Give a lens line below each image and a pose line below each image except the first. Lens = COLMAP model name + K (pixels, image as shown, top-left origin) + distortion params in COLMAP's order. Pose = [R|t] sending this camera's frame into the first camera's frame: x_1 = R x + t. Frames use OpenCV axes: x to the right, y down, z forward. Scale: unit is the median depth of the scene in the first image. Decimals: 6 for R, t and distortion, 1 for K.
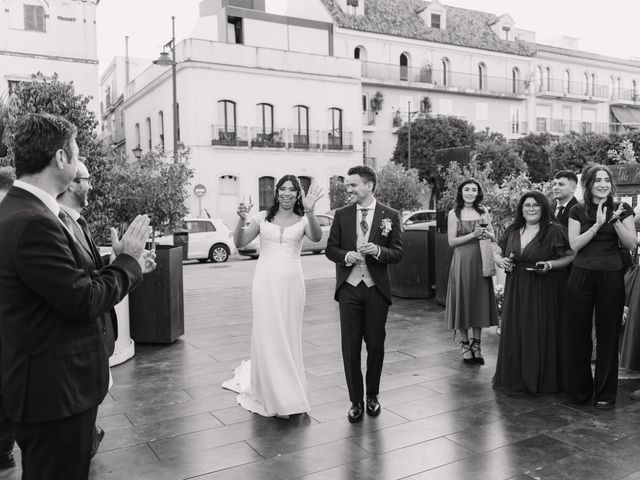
lens RADIAL K [[1003.4, 0, 320.0], [0, 1003.4, 240.0], [0, 0, 1]] dist [0.023584, 0.063742]
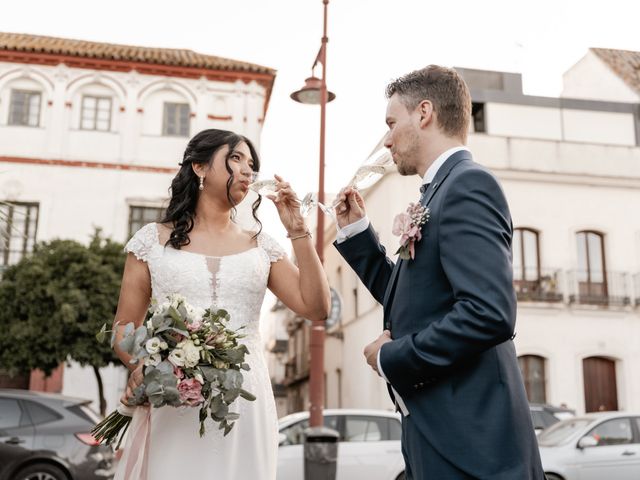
lens RADIAL K [[793.1, 0, 320.0], [0, 793.1, 240.0], [0, 0, 1]] dist [0.014114, 0.013914]
pose [[0.947380, -0.041712, -0.317381, -0.021339], [-0.053617, 0.956790, -0.285793, 0.007892], [0.315588, 0.287771, 0.904208, 0.548556]]
